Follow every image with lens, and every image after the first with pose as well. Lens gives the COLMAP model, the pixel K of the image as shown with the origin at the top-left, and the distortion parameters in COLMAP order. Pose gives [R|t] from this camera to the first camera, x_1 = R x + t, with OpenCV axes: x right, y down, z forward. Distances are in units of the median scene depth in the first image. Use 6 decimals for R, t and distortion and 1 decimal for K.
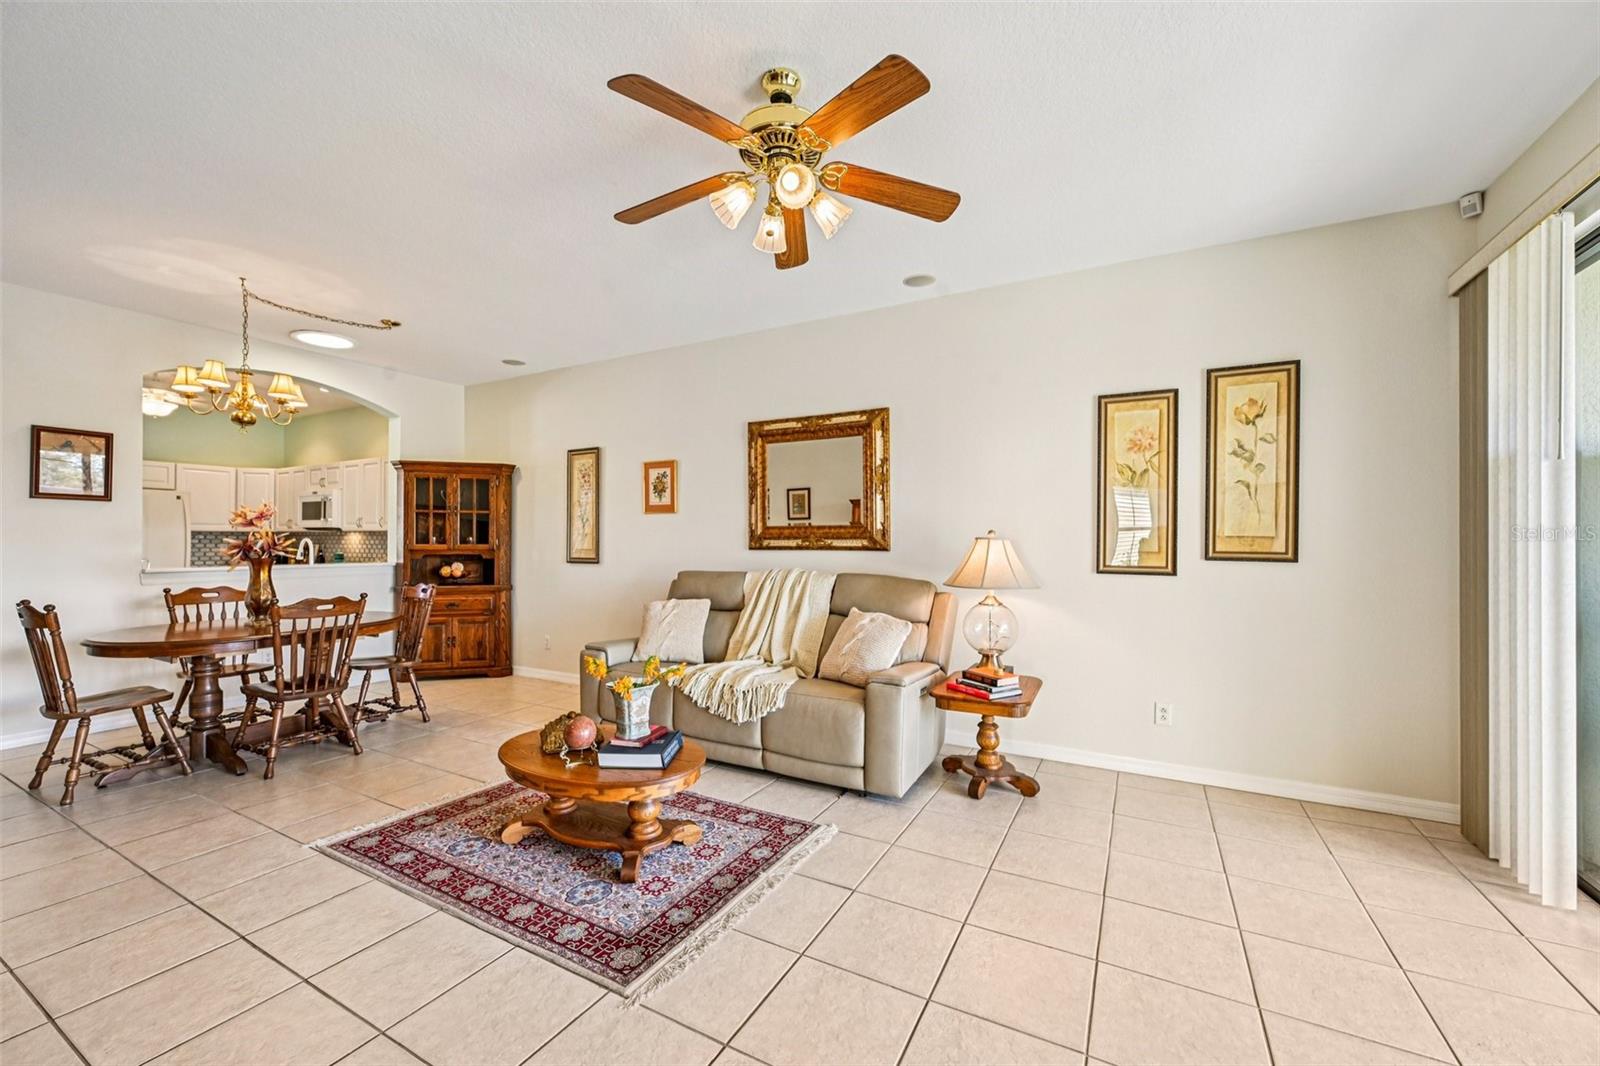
lens RADIAL K [[630.0, 0, 800.6], [0, 630.0, 537.1], [0, 0, 1]] dist [-0.002210, -0.000220]
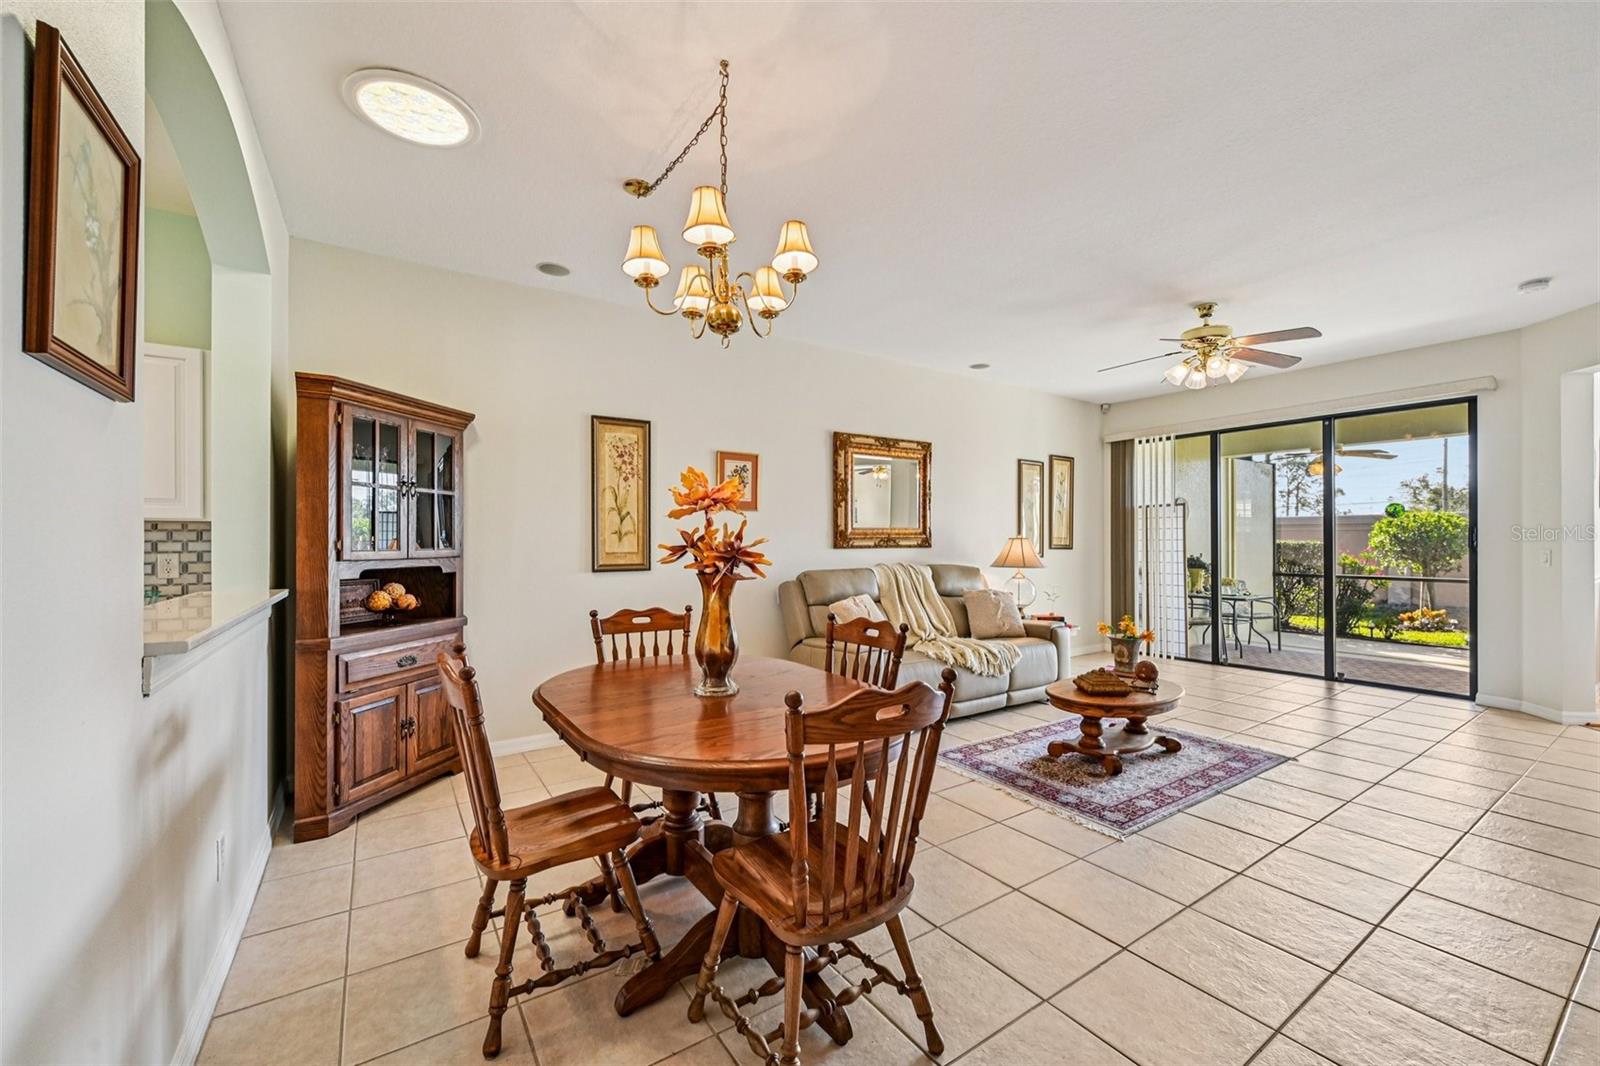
lens RADIAL K [[630.0, 0, 800.6], [0, 630.0, 537.1], [0, 0, 1]] dist [-0.002210, -0.000220]
pose [[0.464424, 0.001479, 0.885612, -1.201049], [-0.002382, 0.999997, -0.000421, 0.000678], [-0.885610, -0.001914, 0.464426, 0.613282]]
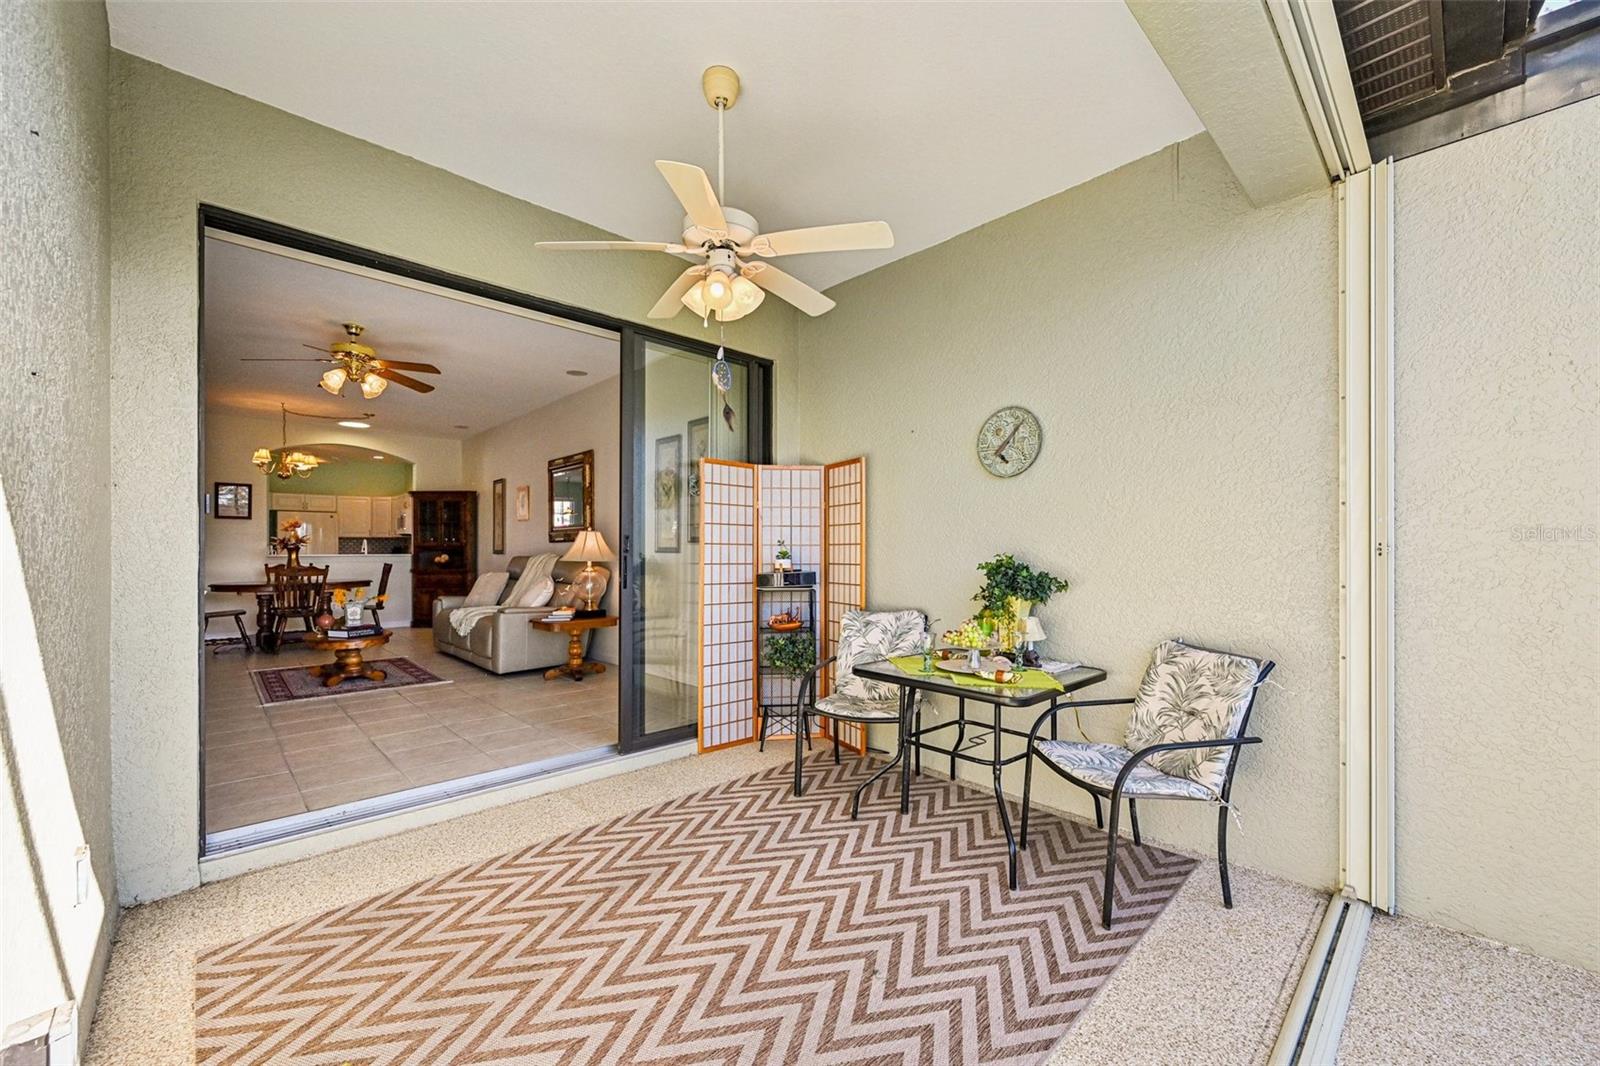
lens RADIAL K [[640.6, 0, 799.5], [0, 640.6, 551.1], [0, 0, 1]] dist [-0.001144, -0.000043]
pose [[0.950741, -0.005557, -0.309936, 1.113535], [0.008074, 0.999944, 0.006837, 0.039725], [0.309881, -0.009002, 0.950733, -0.348188]]
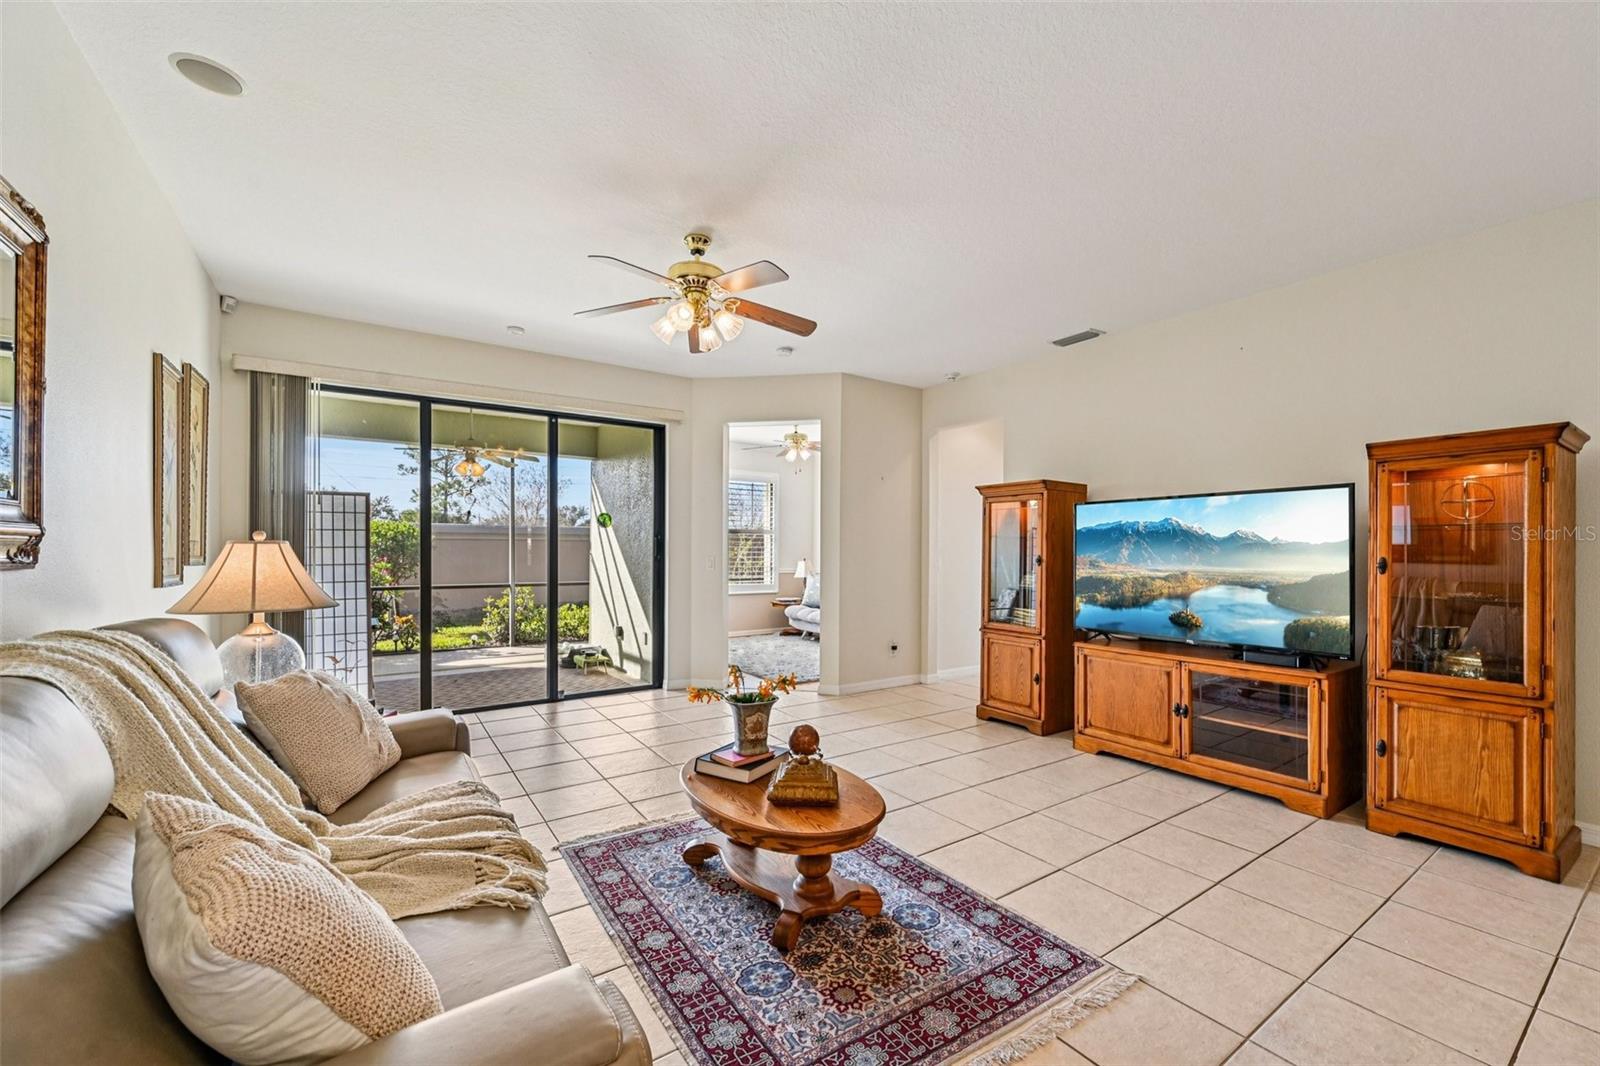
lens RADIAL K [[640.6, 0, 799.5], [0, 640.6, 551.1], [0, 0, 1]] dist [-0.001144, -0.000043]
pose [[-0.889500, -0.007619, 0.456871, -0.480595], [-0.010249, 0.999942, -0.003279, 0.007427], [-0.456820, -0.007599, -0.889527, 1.136872]]
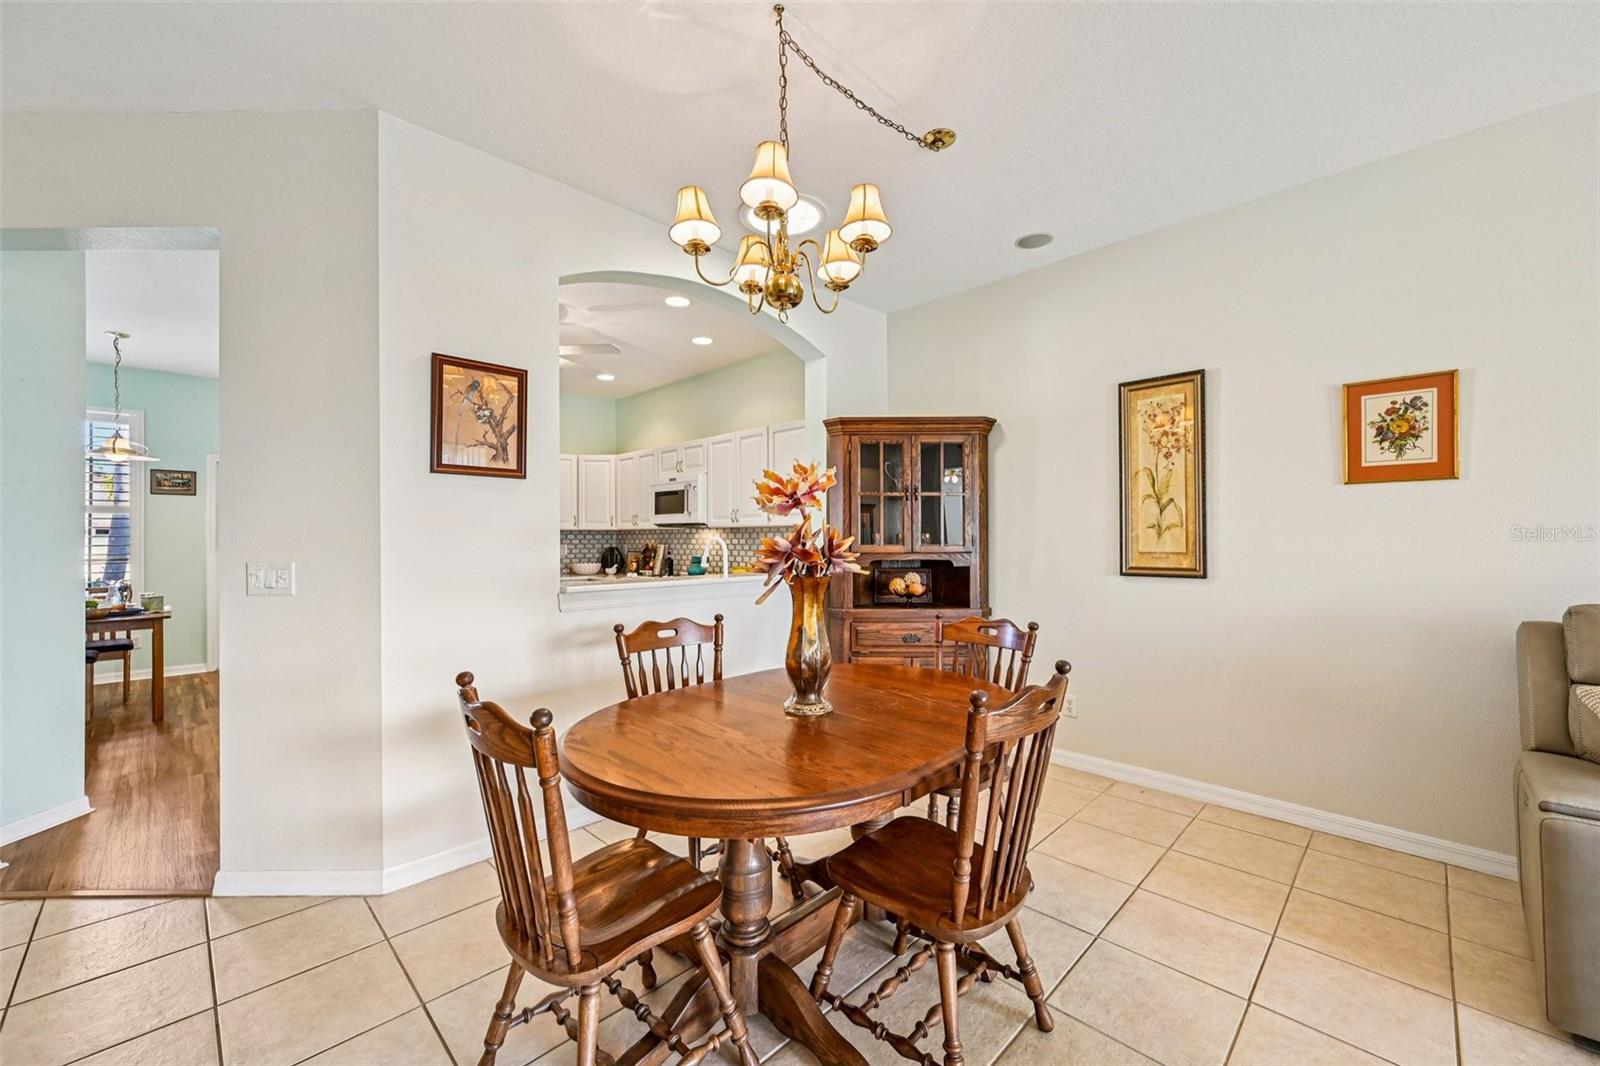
lens RADIAL K [[628.8, 0, 800.4], [0, 628.8, 534.7], [0, 0, 1]] dist [-0.000026, -0.000057]
pose [[0.959887, -0.007230, -0.280295, -0.659782], [0.007310, 0.999973, -0.000760, 0.001197], [0.280293, -0.001319, 0.959913, 0.475901]]
